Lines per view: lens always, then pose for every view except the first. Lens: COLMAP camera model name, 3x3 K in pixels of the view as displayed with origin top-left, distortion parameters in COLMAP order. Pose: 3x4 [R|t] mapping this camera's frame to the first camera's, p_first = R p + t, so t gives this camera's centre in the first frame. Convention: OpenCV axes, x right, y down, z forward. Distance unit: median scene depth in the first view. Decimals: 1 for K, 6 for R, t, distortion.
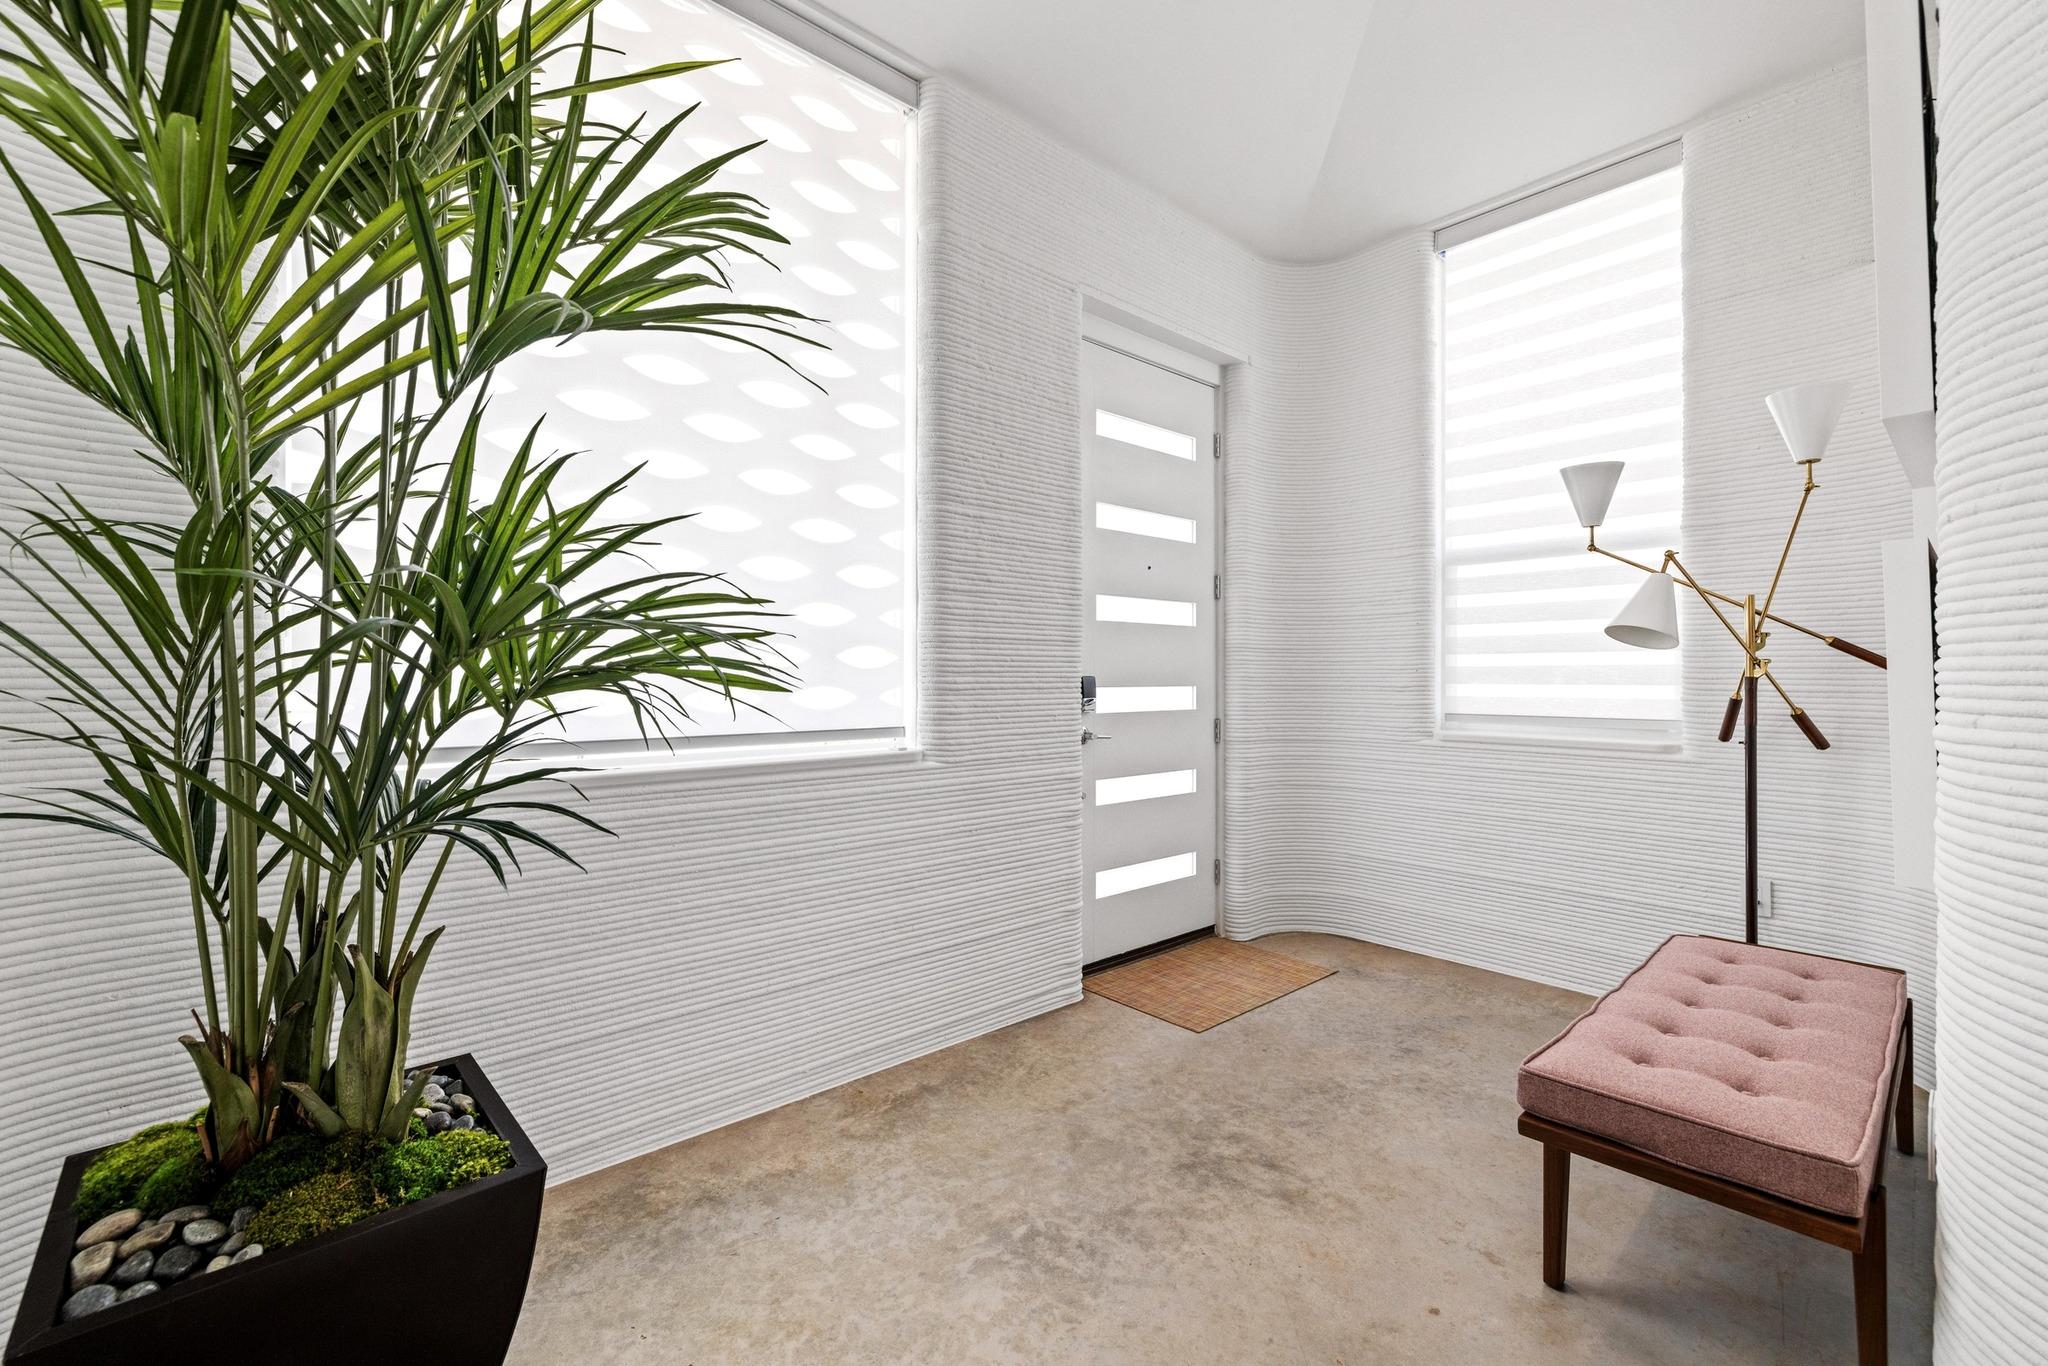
lens RADIAL K [[858.9, 0, 1027.5], [0, 858.9, 665.7], [0, 0, 1]] dist [-0.003732, -0.000314]
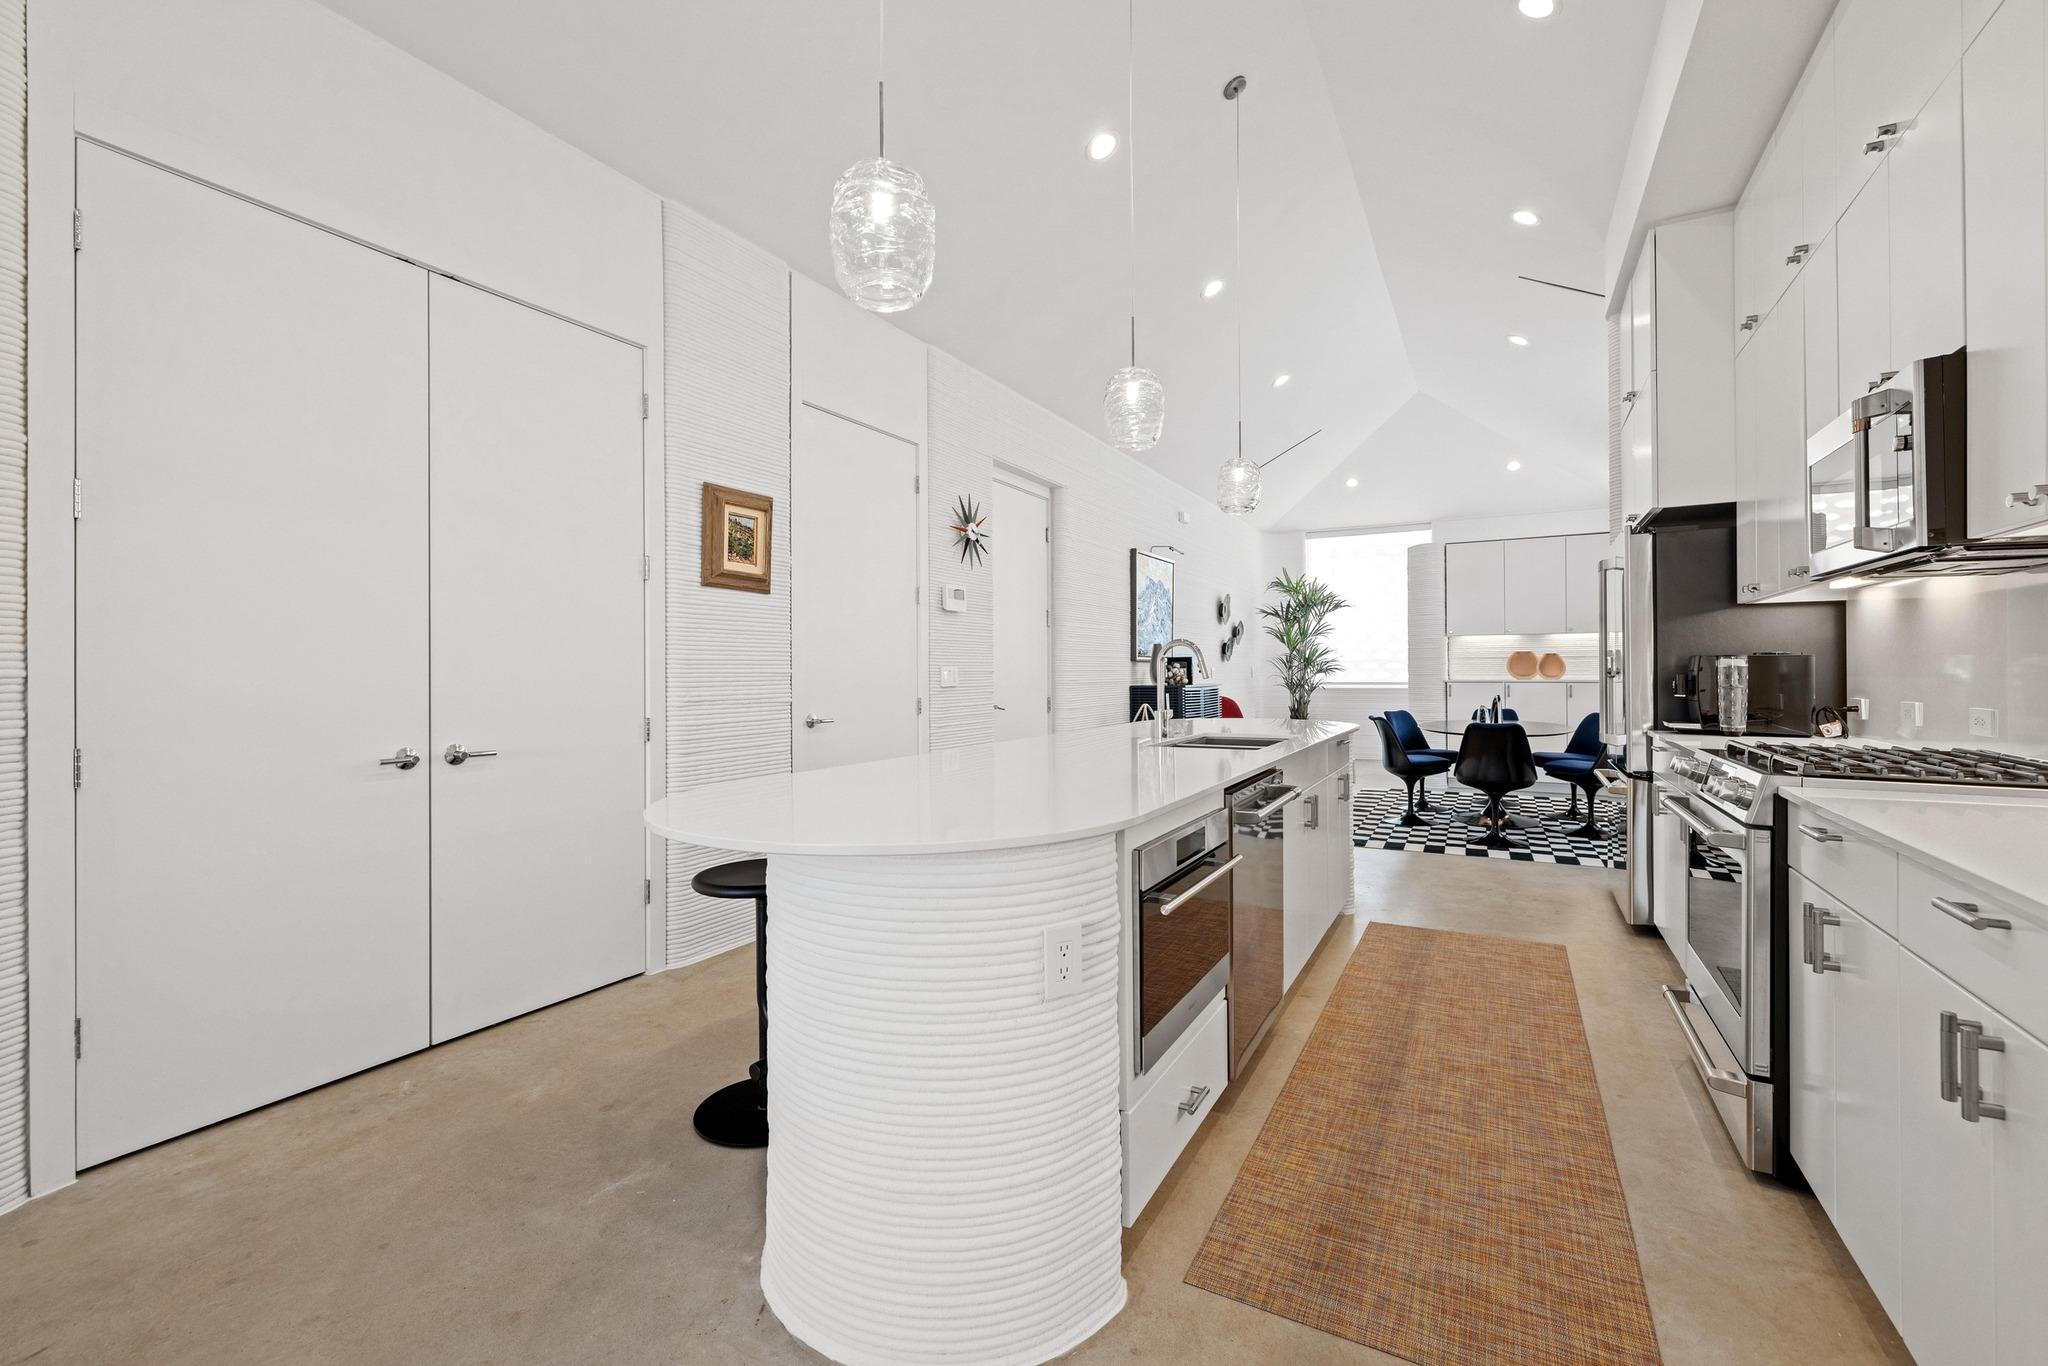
lens RADIAL K [[858.9, 0, 1028.0], [0, 858.9, 672.3], [0, 0, 1]] dist [-0.003732, -0.000314]
pose [[0.325781, 0.001431, -0.945444, 6.423171], [0.013827, 0.999885, 0.006278, -0.057500], [0.945344, -0.015118, 0.325724, -4.413173]]
